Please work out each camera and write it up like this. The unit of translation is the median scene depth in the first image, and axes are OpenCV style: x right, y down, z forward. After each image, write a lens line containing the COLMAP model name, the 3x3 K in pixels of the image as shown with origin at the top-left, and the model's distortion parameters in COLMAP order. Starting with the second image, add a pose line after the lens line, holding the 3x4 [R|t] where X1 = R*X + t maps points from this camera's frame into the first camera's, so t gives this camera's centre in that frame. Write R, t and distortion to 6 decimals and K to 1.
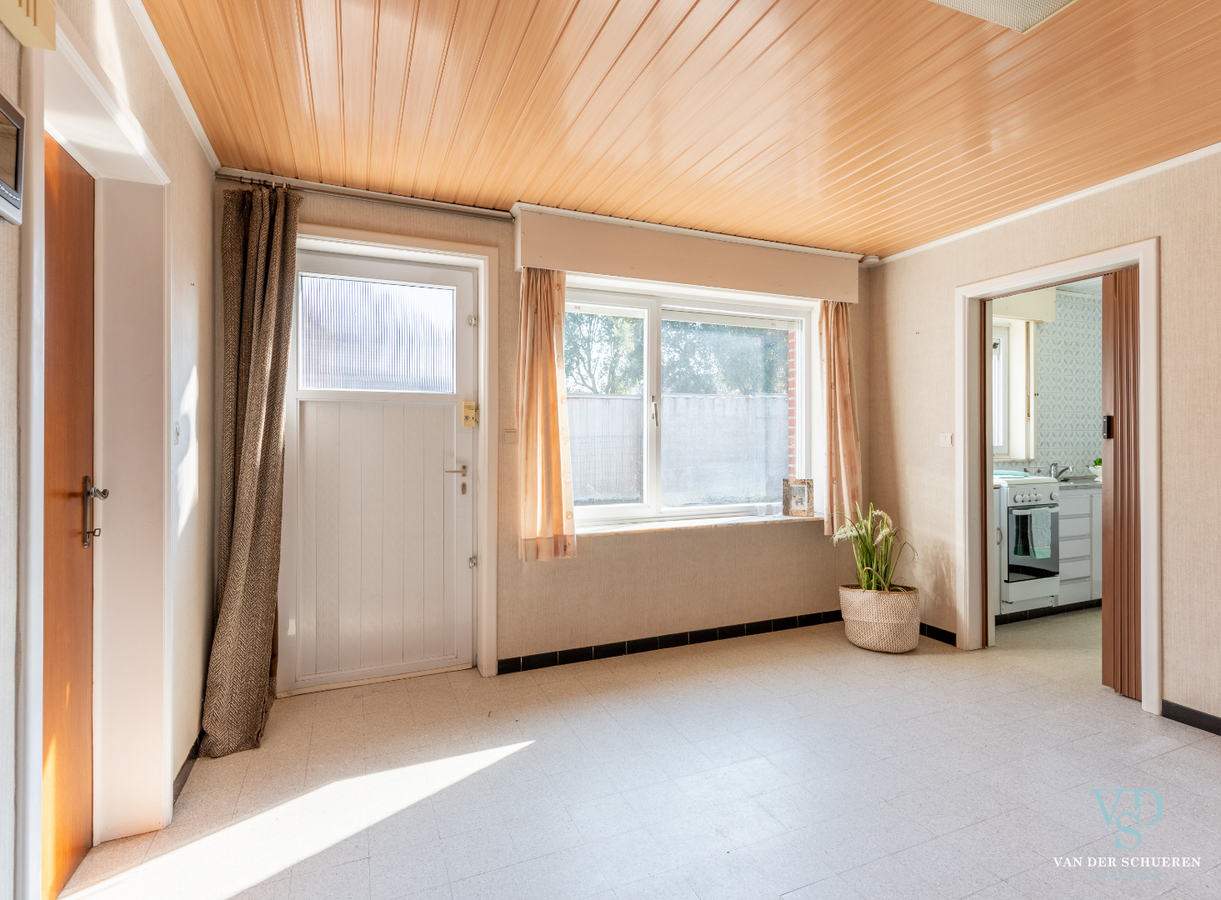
lens RADIAL K [[624.9, 0, 616.1], [0, 624.9, 436.7], [0, 0, 1]] dist [-0.003562, -0.000971]
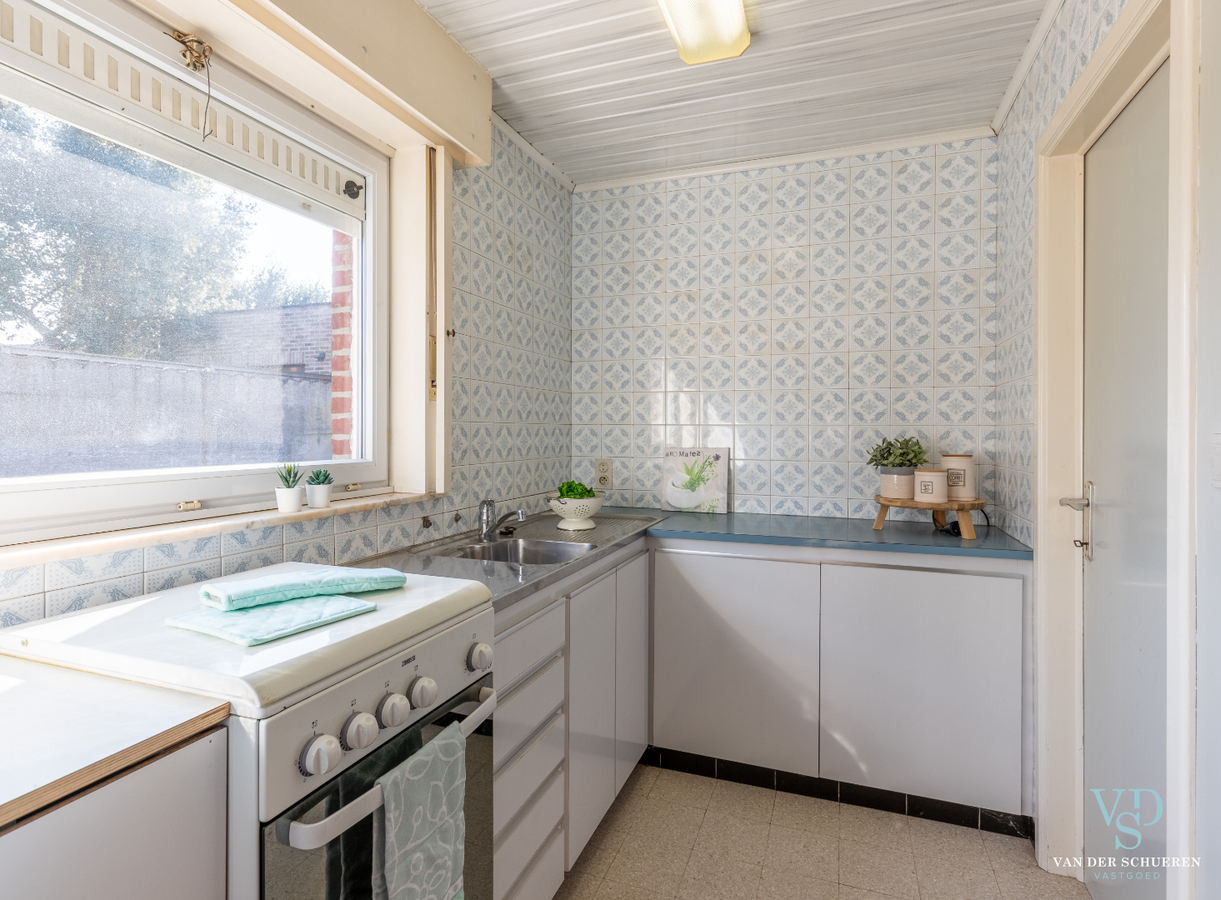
lens RADIAL K [[624.9, 0, 616.1], [0, 624.9, 436.7], [0, 0, 1]] dist [-0.003562, -0.000971]
pose [[0.696668, -0.002463, 0.717390, 0.454958], [-0.003281, 0.999973, 0.006619, -0.003395], [-0.717386, -0.006966, 0.696641, 0.636173]]
